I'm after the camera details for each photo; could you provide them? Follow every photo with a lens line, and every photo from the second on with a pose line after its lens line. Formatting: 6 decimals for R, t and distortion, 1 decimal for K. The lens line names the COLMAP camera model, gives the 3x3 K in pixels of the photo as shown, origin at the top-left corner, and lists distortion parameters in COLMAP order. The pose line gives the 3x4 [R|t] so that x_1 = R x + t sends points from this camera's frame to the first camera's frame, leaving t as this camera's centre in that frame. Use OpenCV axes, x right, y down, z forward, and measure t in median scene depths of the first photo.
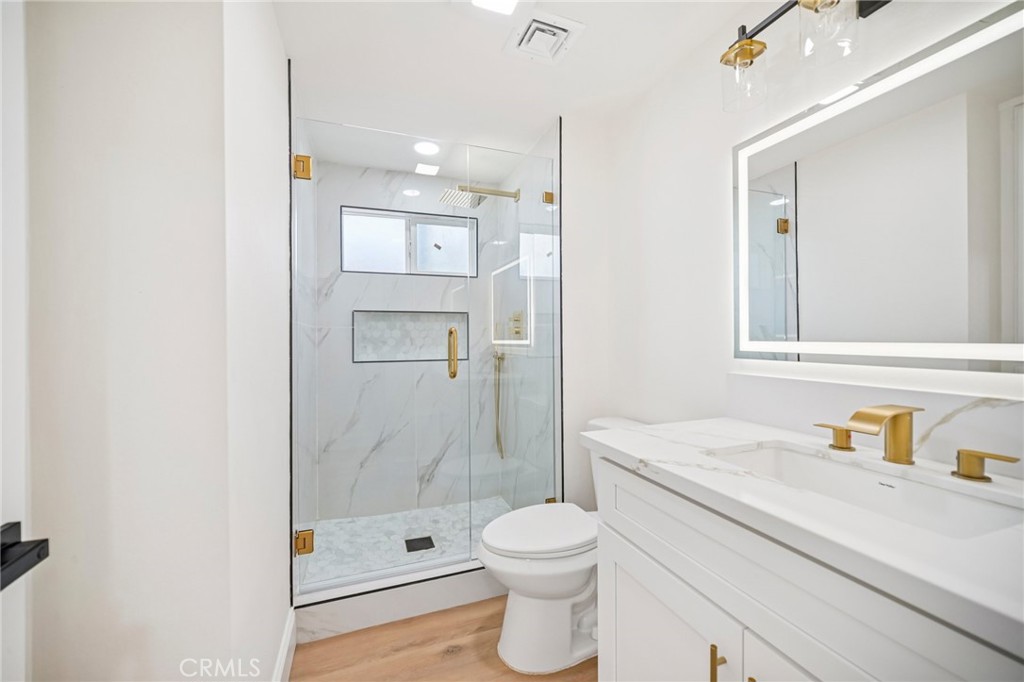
lens RADIAL K [[411.6, 0, 511.6], [0, 411.6, 338.0], [0, 0, 1]] dist [-0.001496, 0.000069]
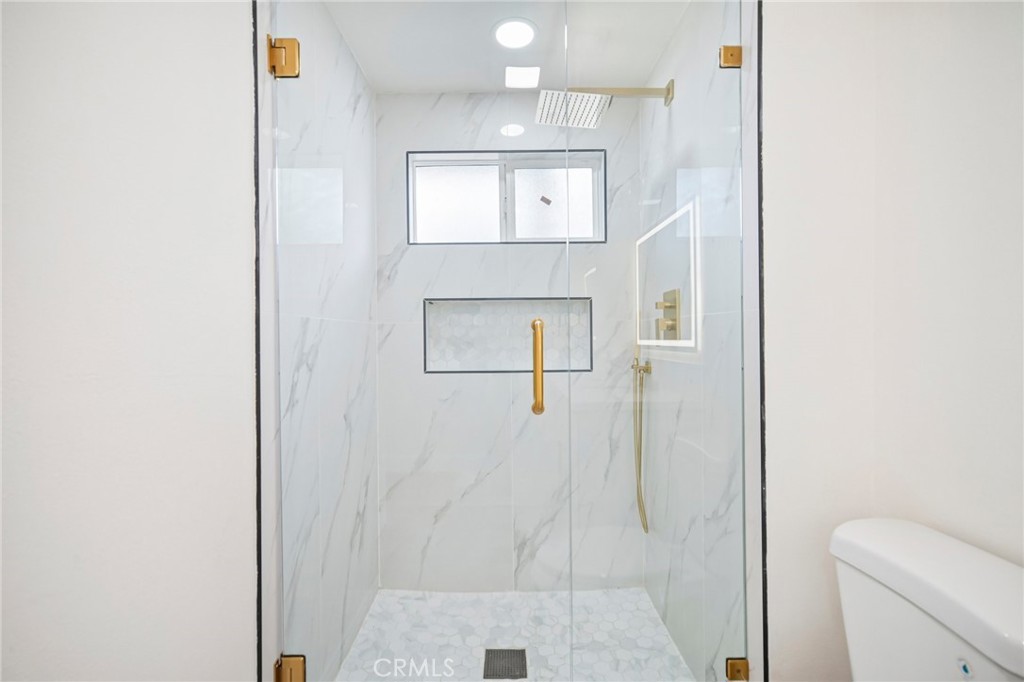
lens RADIAL K [[446.5, 0, 513.3], [0, 446.5, 338.1], [0, 0, 1]] dist [-0.001202, 0.000437]
pose [[0.939506, -0.001224, -0.342530, 0.020465], [0.003614, 0.999973, 0.006339, -0.003565], [0.342513, -0.007193, 0.939486, 0.318958]]
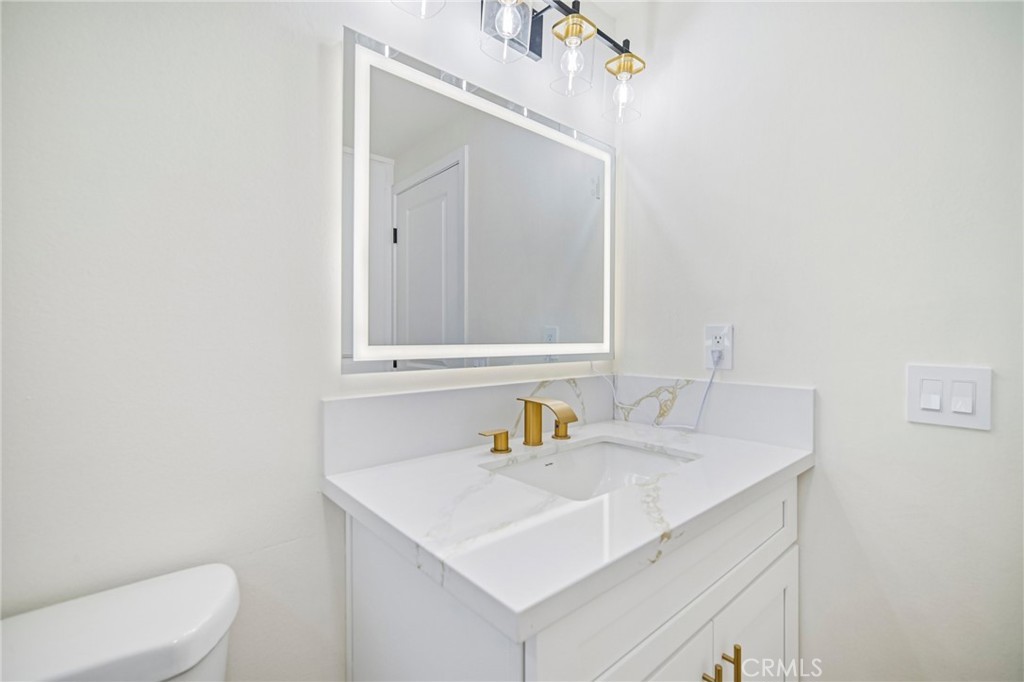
lens RADIAL K [[446.5, 0, 513.3], [0, 446.5, 338.1], [0, 0, 1]] dist [-0.001202, 0.000437]
pose [[-0.353878, 0.008868, 0.935250, -0.206016], [0.006186, 0.999955, -0.007141, 0.003186], [-0.935271, 0.003259, -0.353917, 1.271828]]
